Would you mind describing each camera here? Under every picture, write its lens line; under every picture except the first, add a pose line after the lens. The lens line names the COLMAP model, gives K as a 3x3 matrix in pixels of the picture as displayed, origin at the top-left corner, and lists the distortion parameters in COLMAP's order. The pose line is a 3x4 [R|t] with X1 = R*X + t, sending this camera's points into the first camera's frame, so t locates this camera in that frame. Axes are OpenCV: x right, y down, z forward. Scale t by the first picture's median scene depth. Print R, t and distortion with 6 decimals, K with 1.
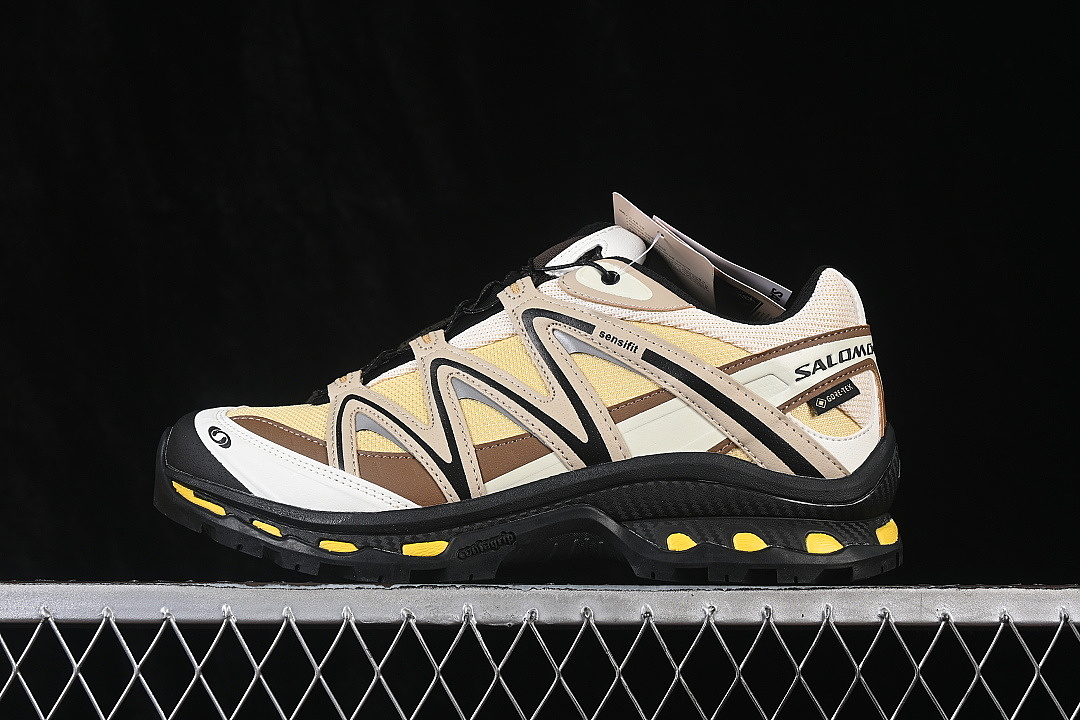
lens RADIAL K [[2301.8, 0, 540.0], [0, 2301.8, 360.0], [0, 0, 1]] dist [-0.015951, -0.211829]
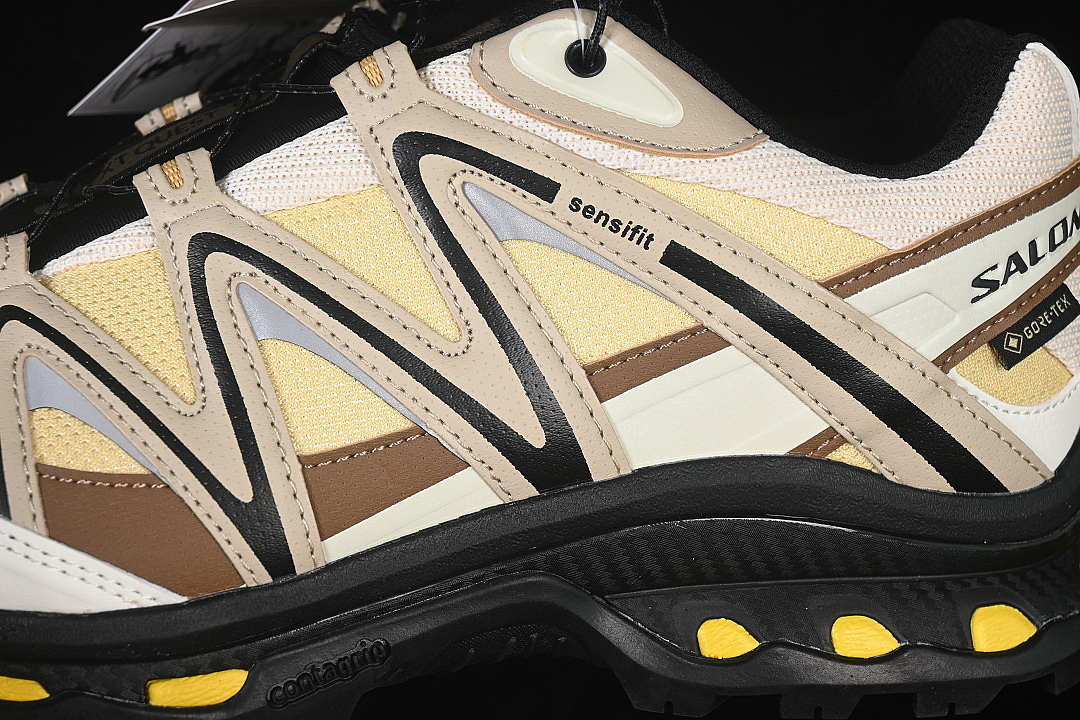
lens RADIAL K [[2301.8, 0, 540.0], [0, 2301.8, 360.0], [0, 0, 1]] dist [-0.015951, -0.211829]
pose [[0.980265, -0.022254, 0.196432, -0.070904], [-0.047933, 0.937236, 0.345386, -0.140837], [-0.191789, -0.347985, 0.917673, 0.575830]]
